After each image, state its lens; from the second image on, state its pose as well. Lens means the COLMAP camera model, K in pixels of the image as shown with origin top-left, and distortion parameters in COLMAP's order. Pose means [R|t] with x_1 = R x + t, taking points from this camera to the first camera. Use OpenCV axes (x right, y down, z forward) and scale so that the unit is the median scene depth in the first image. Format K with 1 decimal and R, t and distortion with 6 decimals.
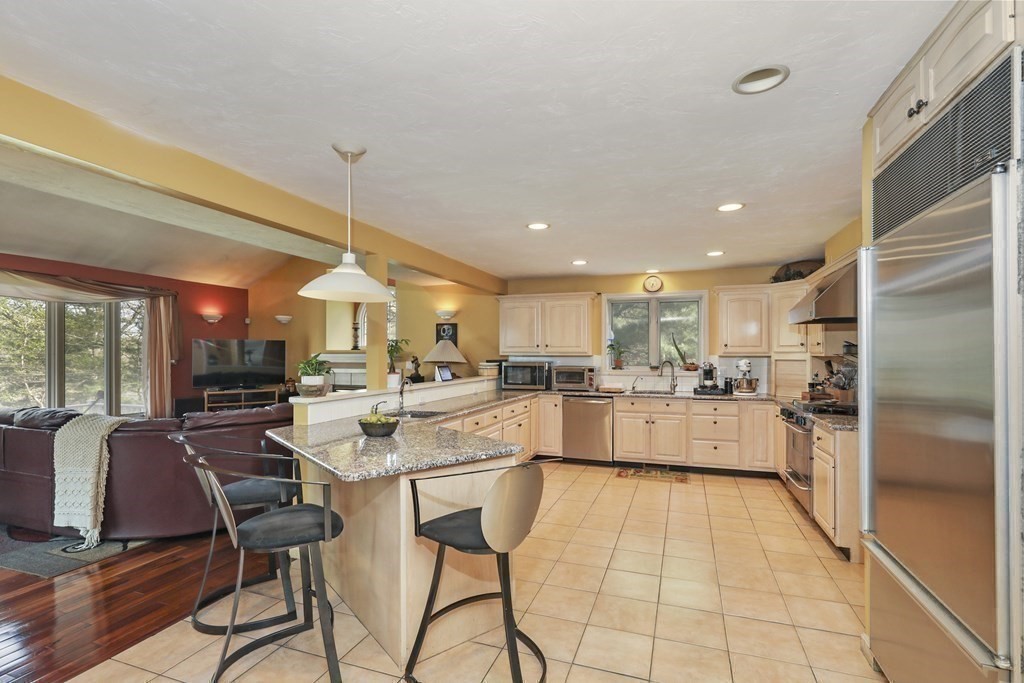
lens RADIAL K [[463.2, 0, 508.9], [0, 463.2, 347.7], [0, 0, 1]] dist [0.001532, -0.000107]
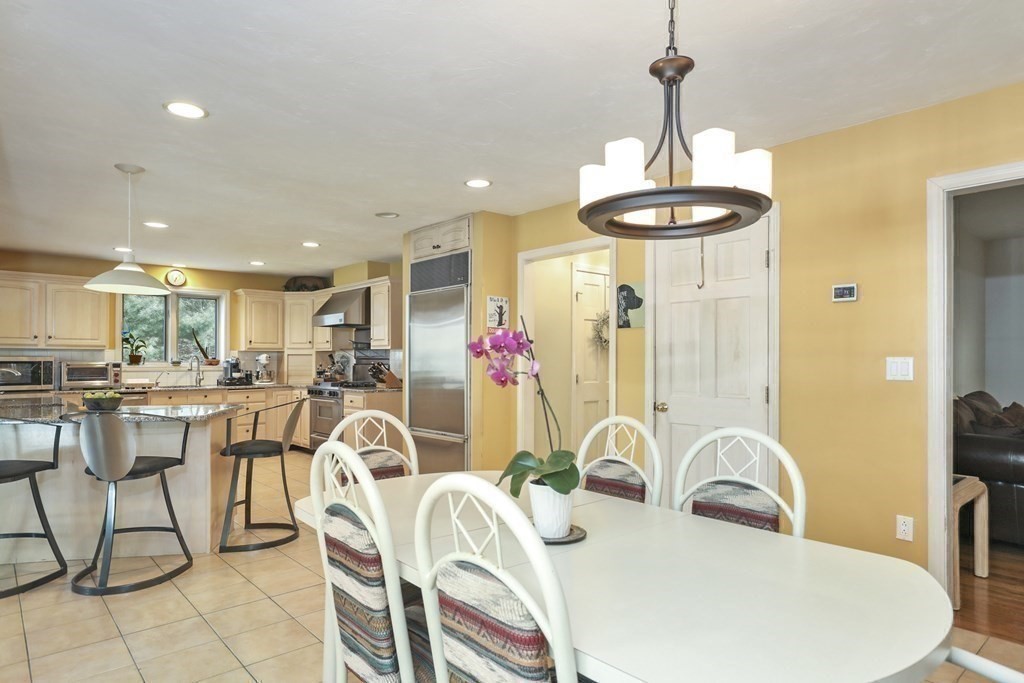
lens RADIAL K [[598.1, 0, 511.6], [0, 598.1, 347.0], [0, 0, 1]] dist [-0.000559, -0.000040]
pose [[0.476668, 0.017437, 0.878910, -0.517388], [-0.010700, 0.999844, -0.014033, 0.021732], [-0.879018, -0.002715, 0.476781, -0.266798]]
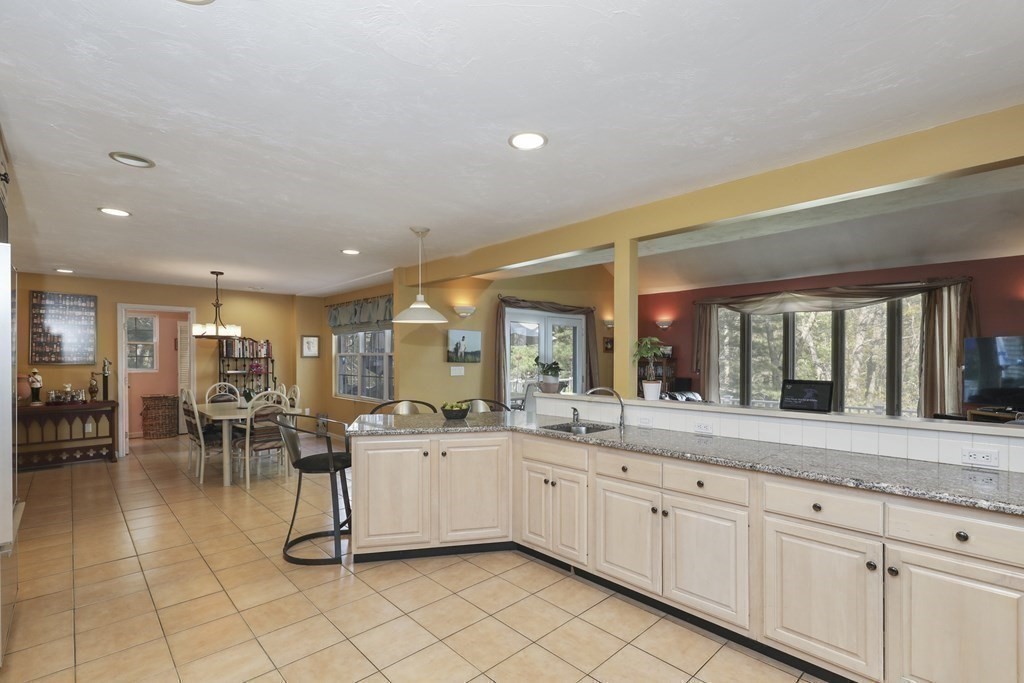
lens RADIAL K [[463.2, 0, 518.7], [0, 463.2, 359.9], [0, 0, 1]] dist [0.001532, -0.000107]
pose [[-0.432512, 0.012990, -0.901534, 0.395033], [0.009539, 0.999906, 0.009831, 0.002665], [0.901578, -0.004347, -0.432596, 0.807610]]
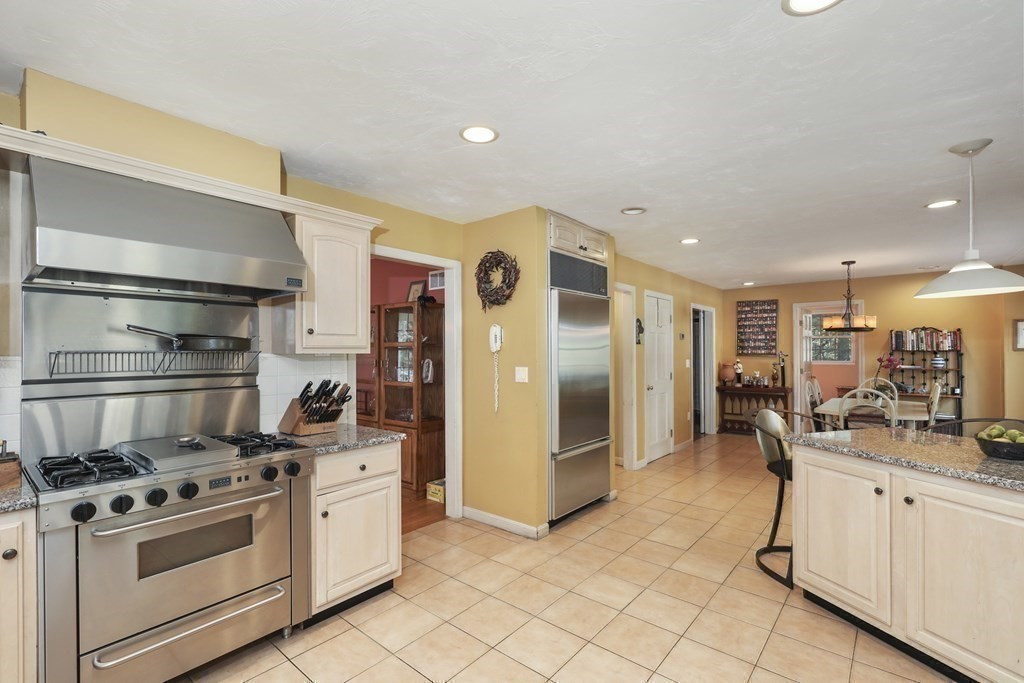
lens RADIAL K [[463.2, 0, 520.3], [0, 463.2, 347.0], [0, 0, 1]] dist [0.001532, -0.000107]
pose [[-0.944399, 0.011337, 0.328607, 0.104143], [0.005795, 0.999824, -0.017841, 0.007067], [-0.328751, -0.014945, -0.944298, 0.917885]]
